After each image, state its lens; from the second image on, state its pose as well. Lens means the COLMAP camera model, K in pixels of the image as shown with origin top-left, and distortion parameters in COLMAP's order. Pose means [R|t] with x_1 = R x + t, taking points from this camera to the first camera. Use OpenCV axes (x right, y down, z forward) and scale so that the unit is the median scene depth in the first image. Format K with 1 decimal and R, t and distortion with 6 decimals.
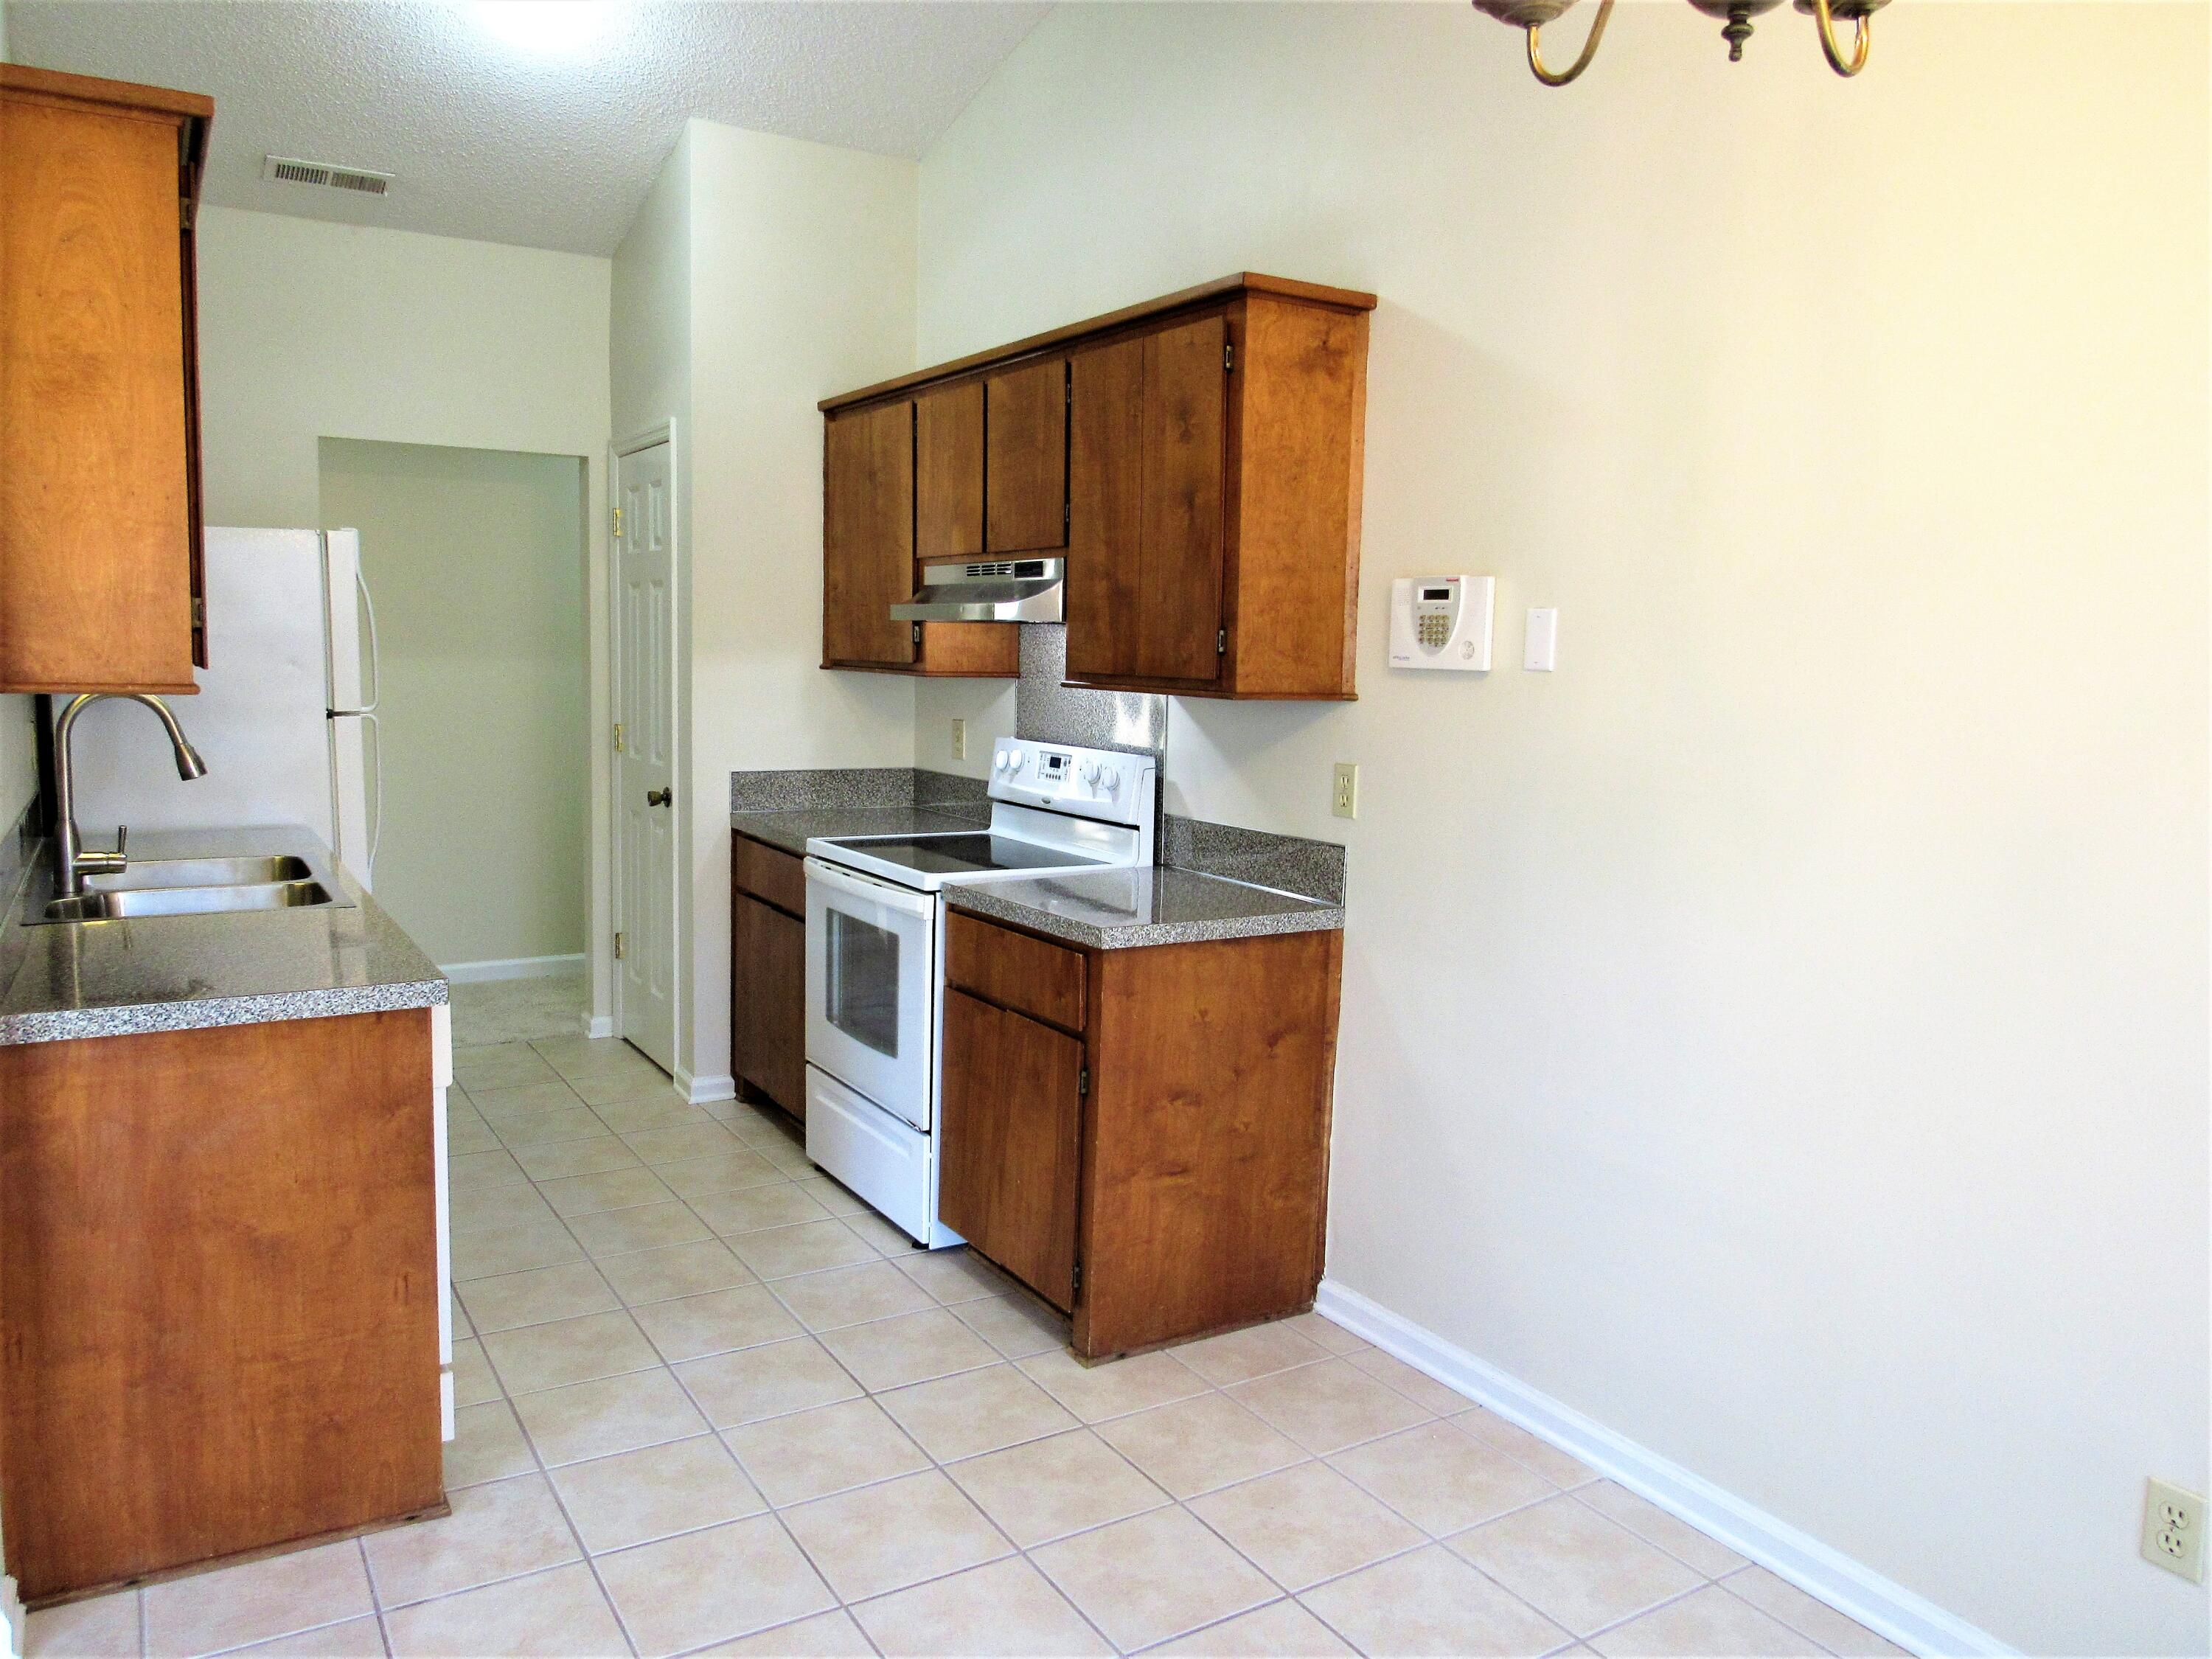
lens RADIAL K [[1596.0, 0, 1087.8], [0, 1596.0, 824.1], [0, 0, 1]] dist [-0.023003, 0.020252]
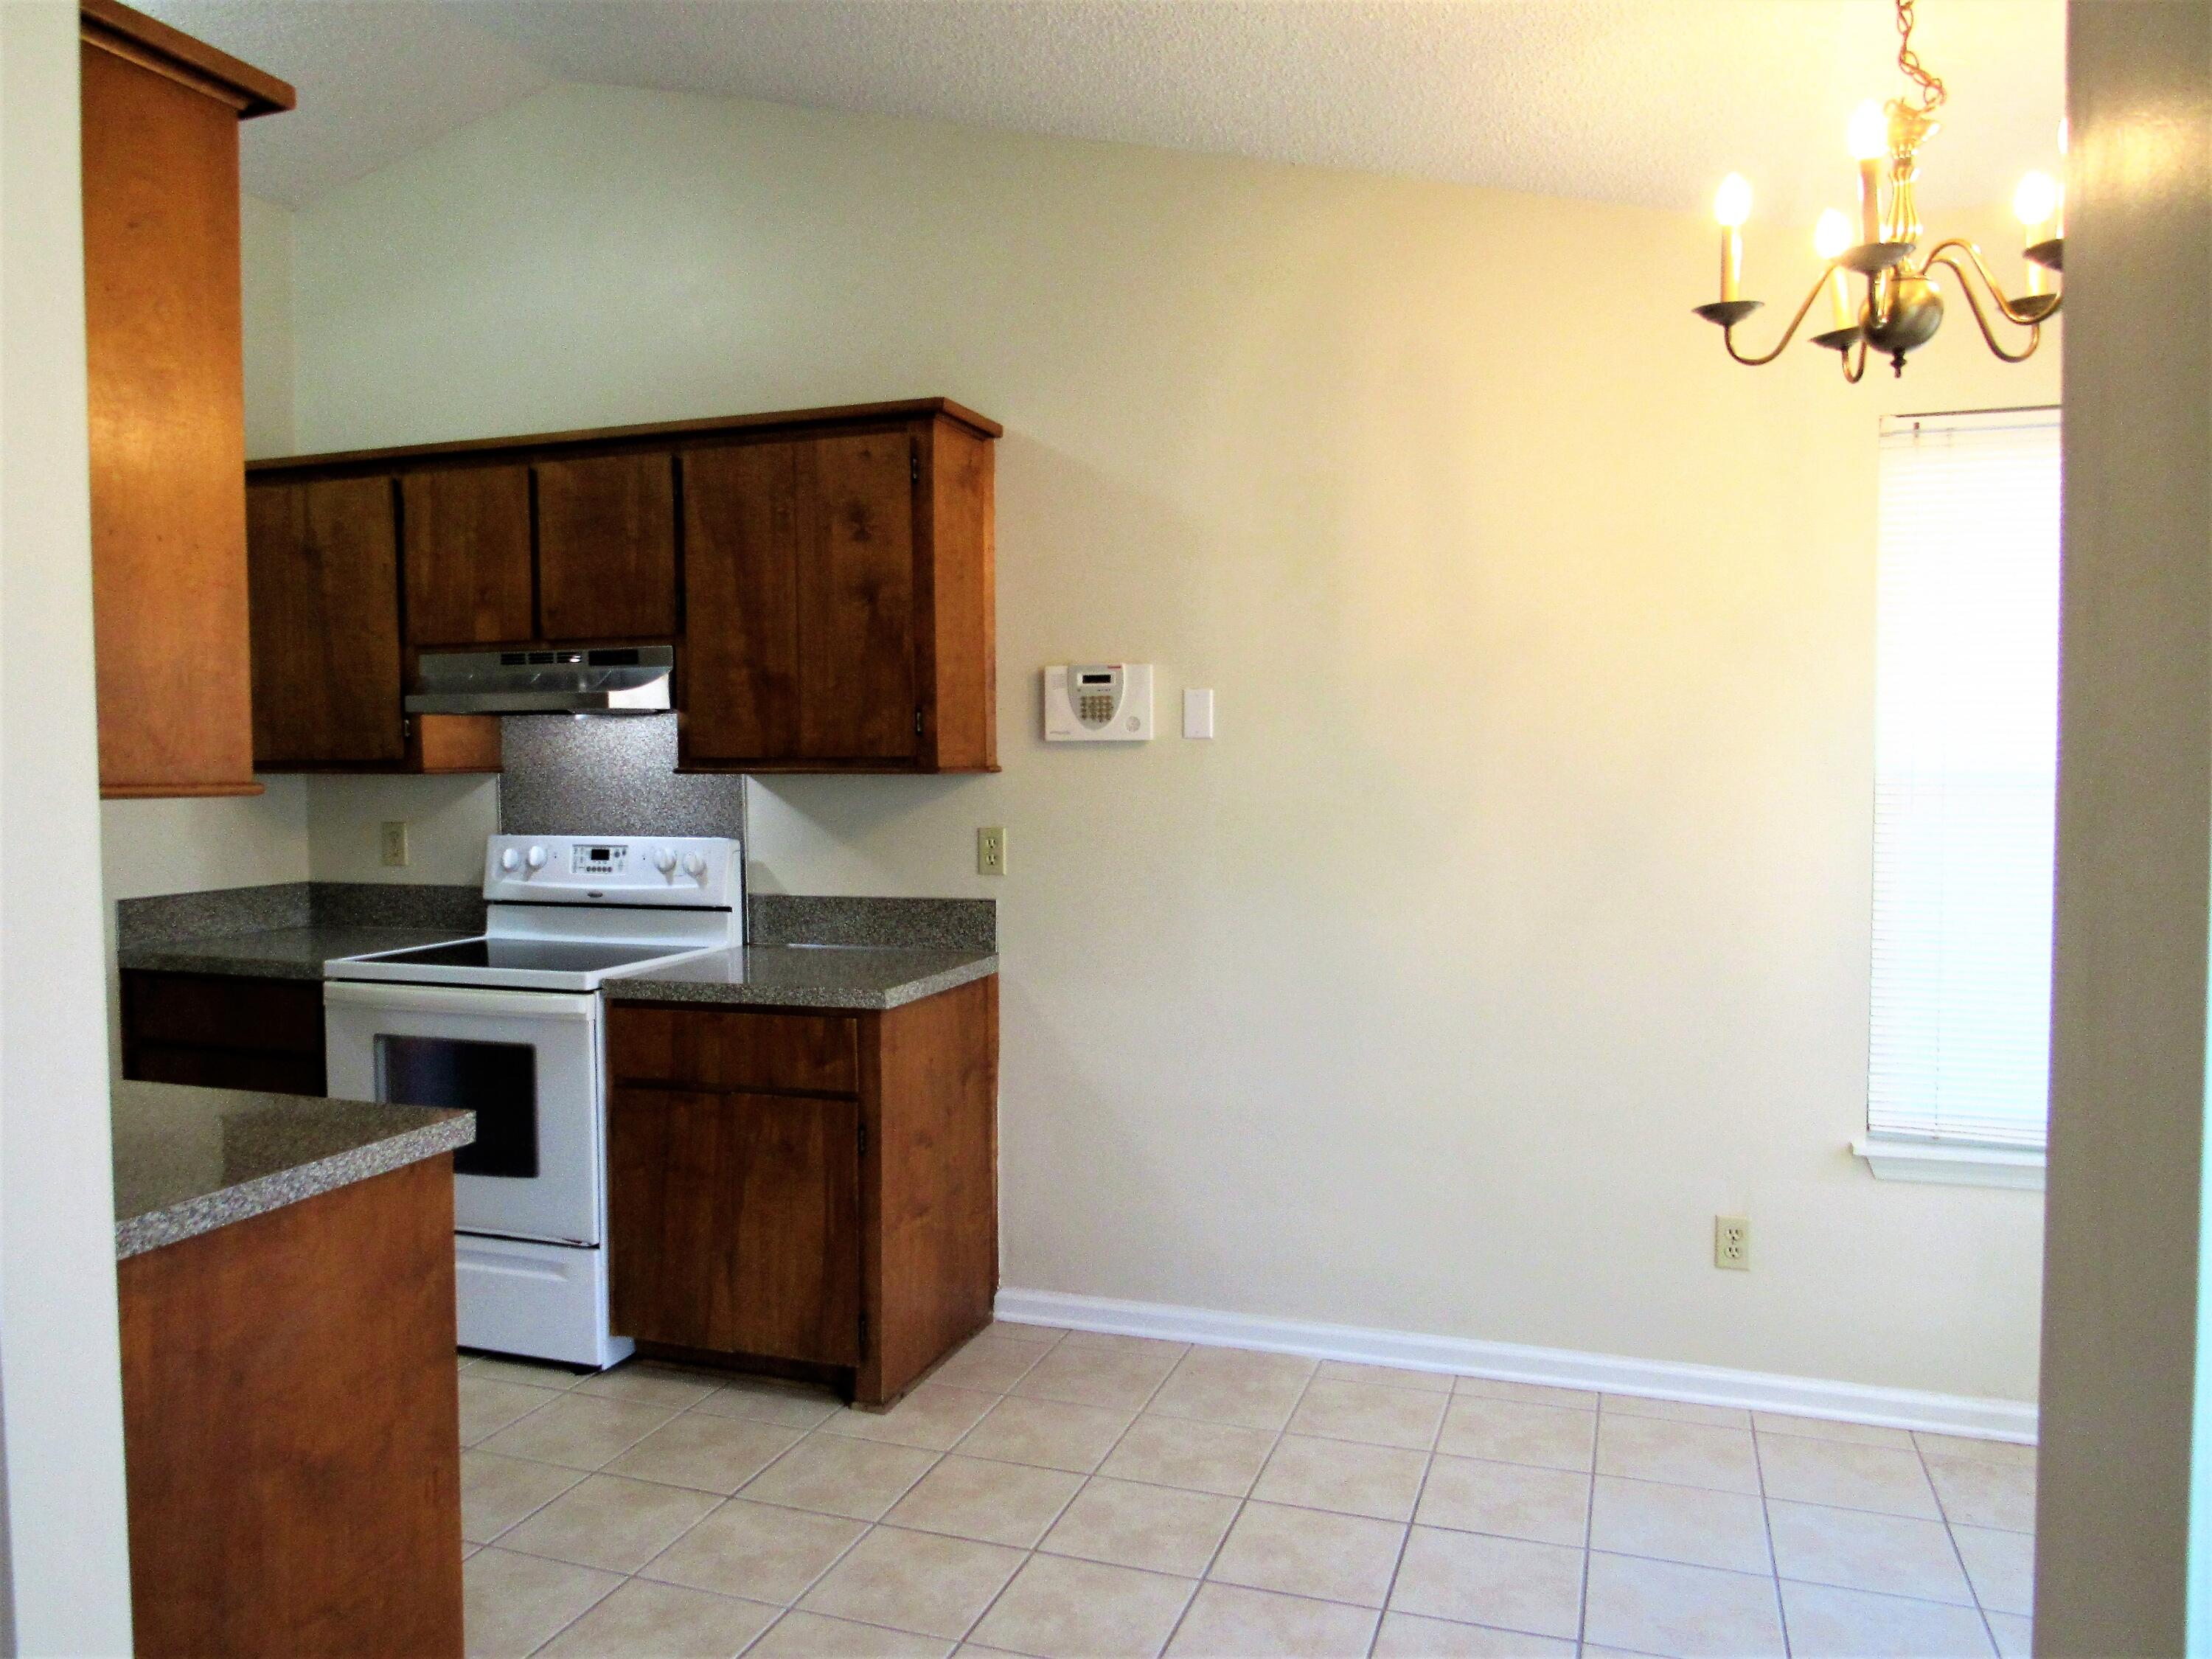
lens RADIAL K [[1596.0, 0, 1085.0], [0, 1596.0, 825.5], [0, 0, 1]] dist [-0.023003, 0.020252]
pose [[0.771993, -0.057491, 0.633025, -0.533754], [0.095683, 0.995064, -0.026316, -0.002977], [-0.628388, 0.080885, 0.773684, 0.076309]]
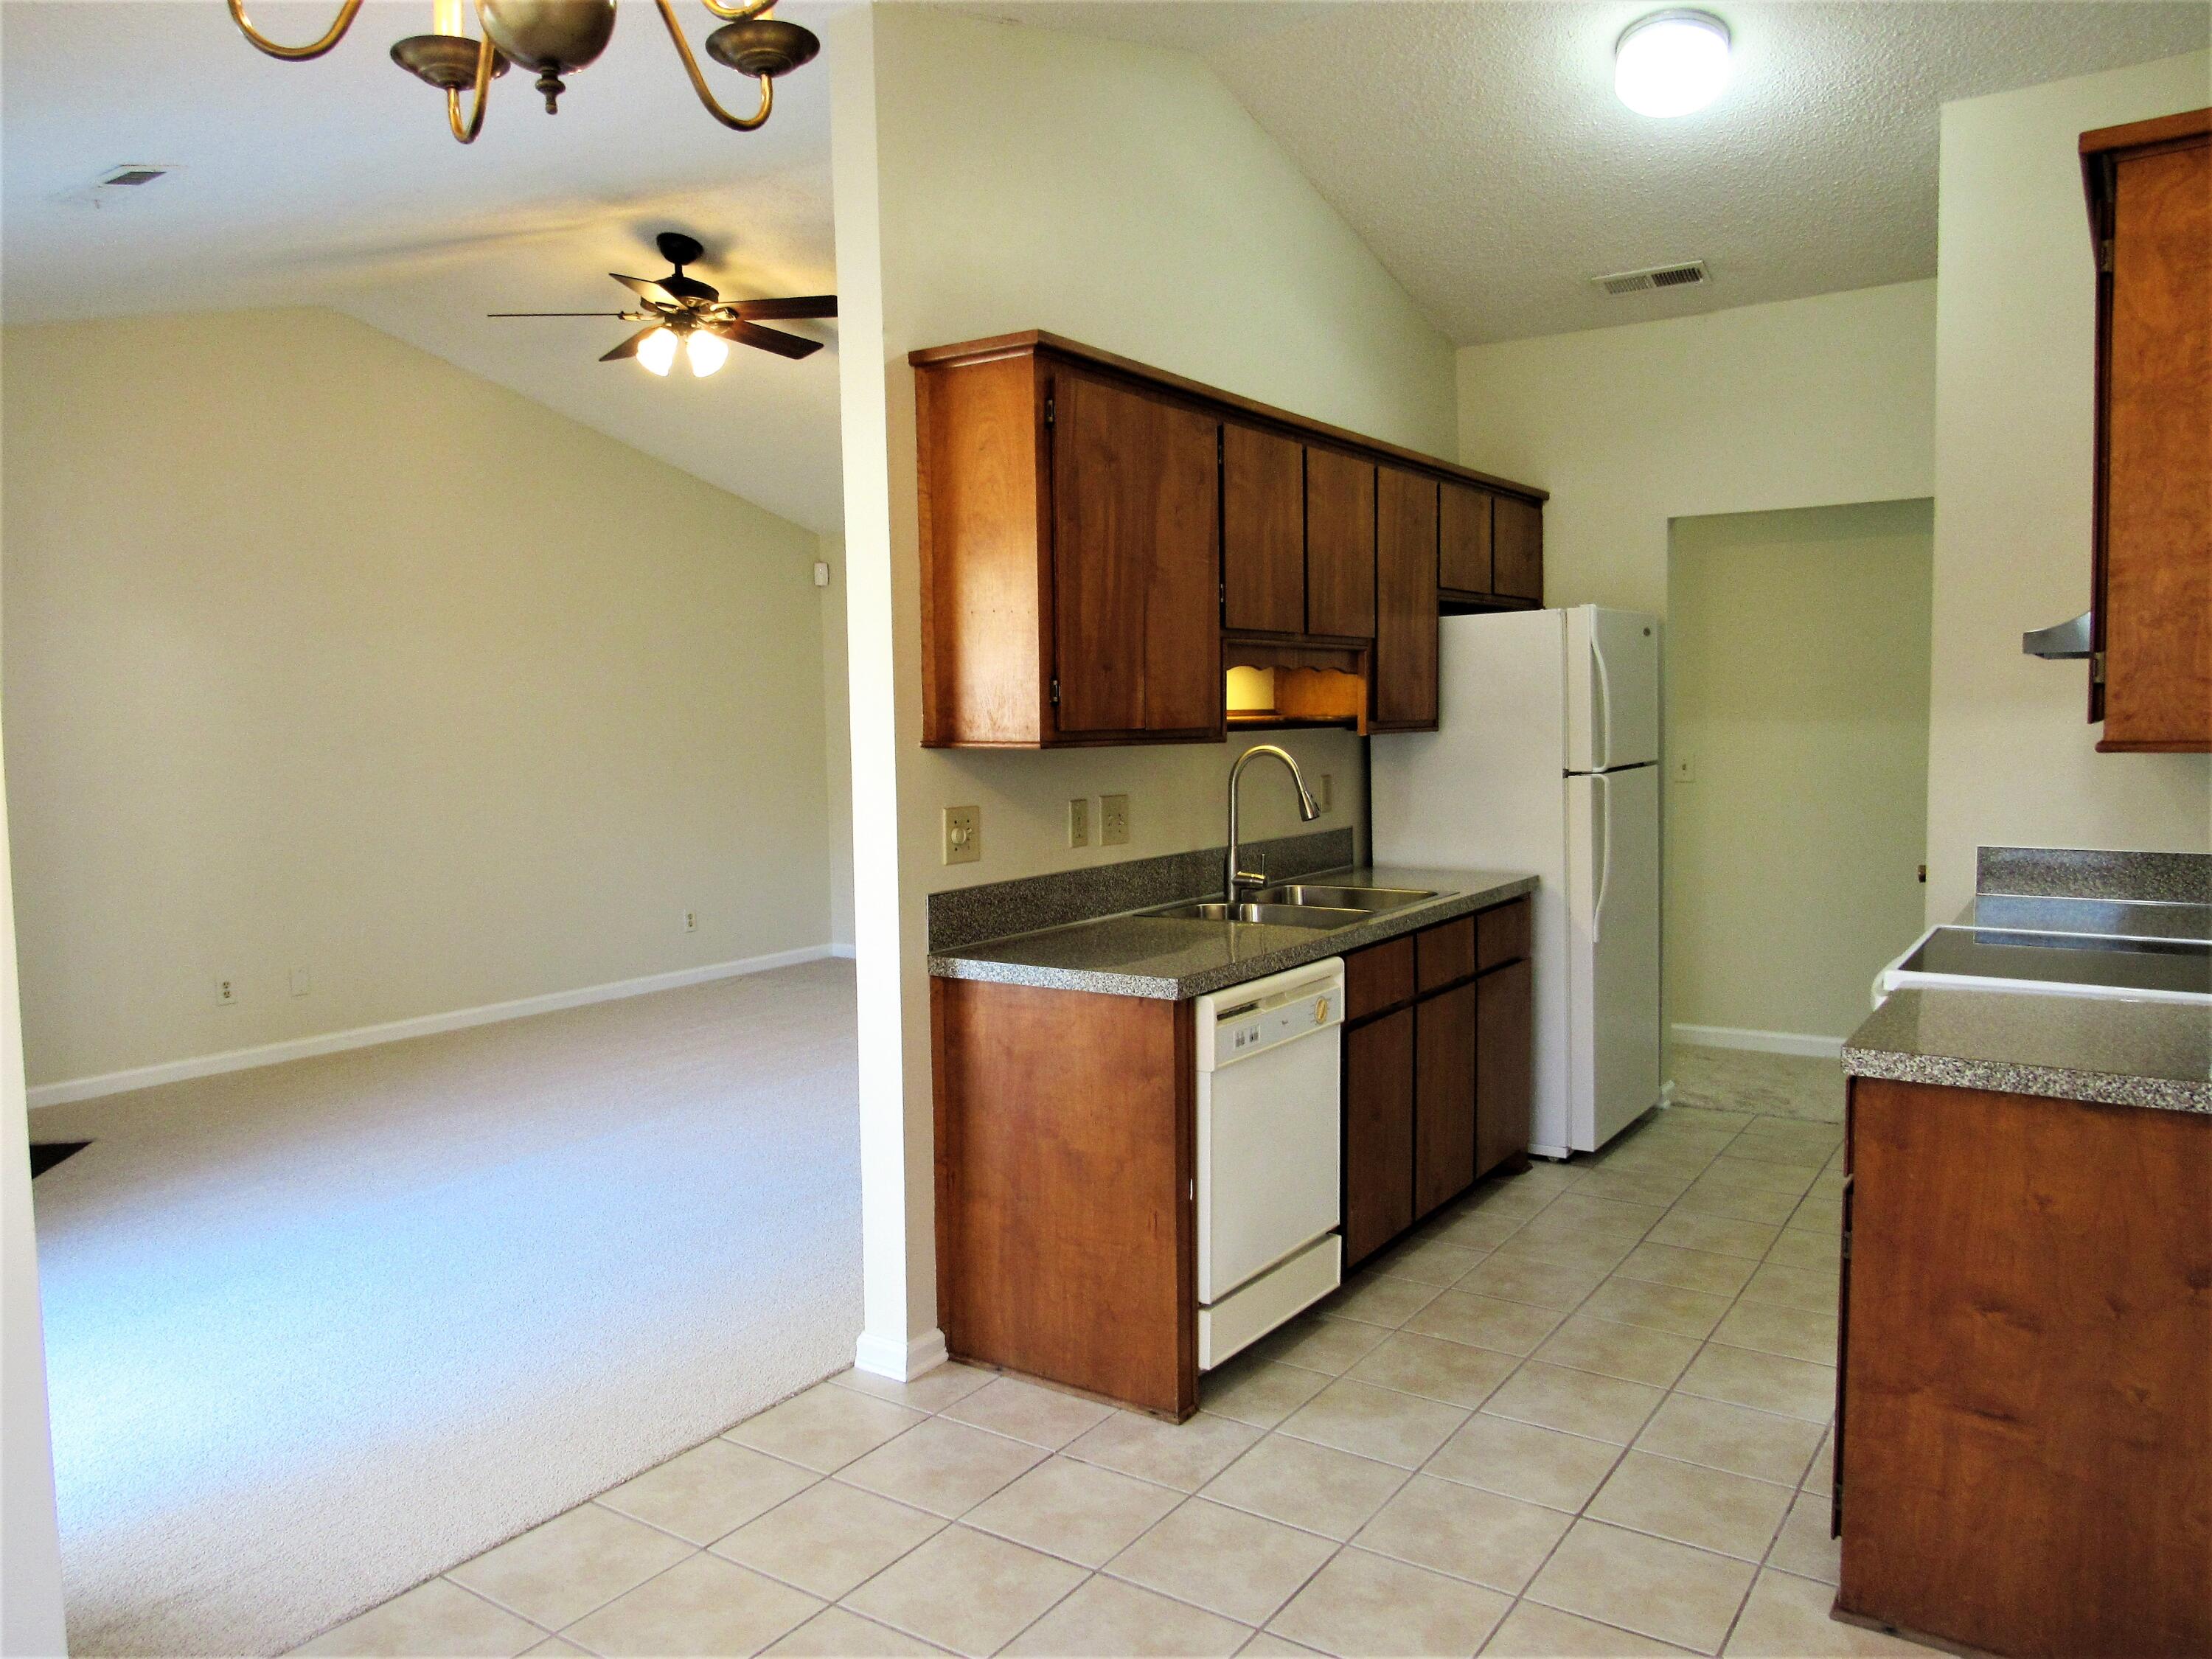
lens RADIAL K [[1596.0, 0, 1082.8], [0, 1596.0, 828.0], [0, 0, 1]] dist [-0.023003, 0.020252]
pose [[0.412208, 0.036854, -0.910344, 0.530582], [-0.076662, 0.997041, 0.005651, -0.015960], [0.907859, 0.067459, 0.413814, 0.324058]]
